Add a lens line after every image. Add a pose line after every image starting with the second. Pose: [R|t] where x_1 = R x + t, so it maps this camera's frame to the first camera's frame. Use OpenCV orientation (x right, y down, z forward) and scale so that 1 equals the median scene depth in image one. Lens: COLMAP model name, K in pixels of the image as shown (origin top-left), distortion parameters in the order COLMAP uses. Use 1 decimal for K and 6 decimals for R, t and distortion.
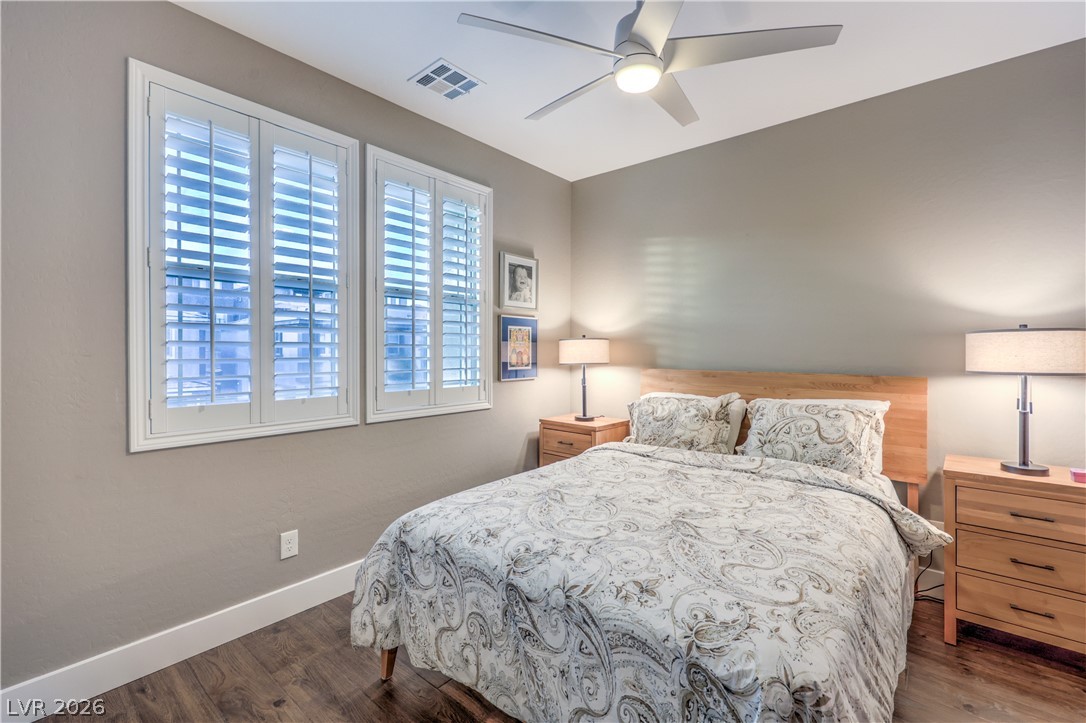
lens RADIAL K [[445.6, 0, 552.8], [0, 445.6, 355.2], [0, 0, 1]] dist [-0.000620, -0.000056]
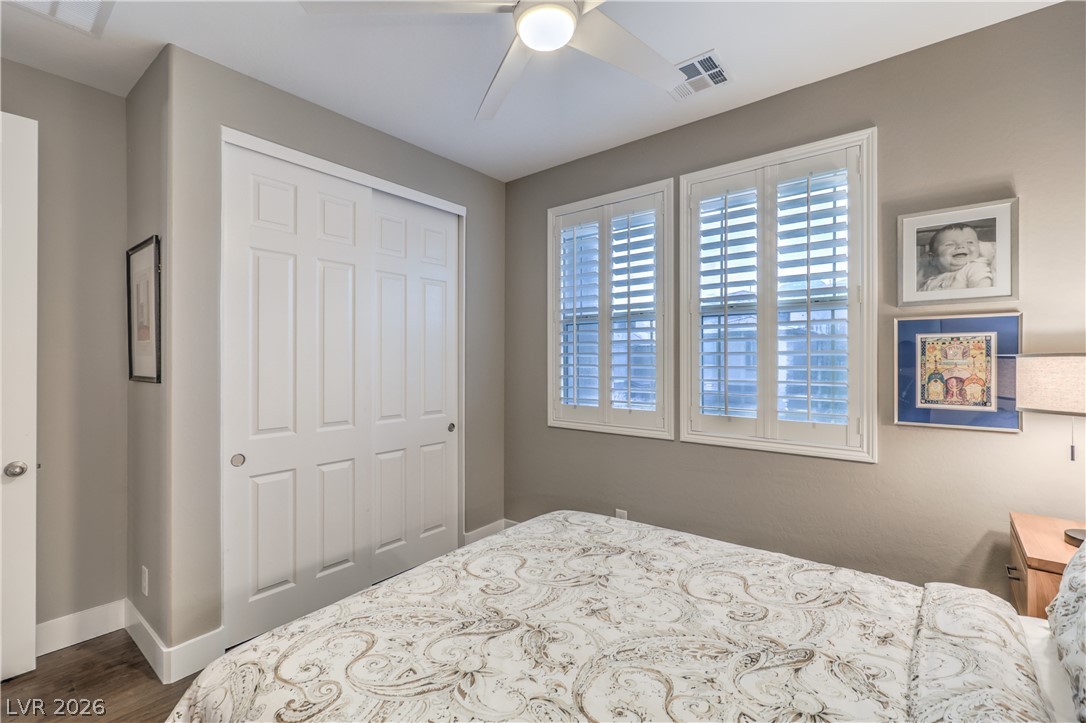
lens RADIAL K [[468.8, 0, 572.3], [0, 468.8, 357.8], [0, 0, 1]] dist [-0.000874, -0.000174]
pose [[0.079241, -0.001617, -0.996854, 0.676848], [-0.009850, 0.999949, -0.002405, -0.038379], [0.996807, 0.010010, 0.079221, 0.665500]]
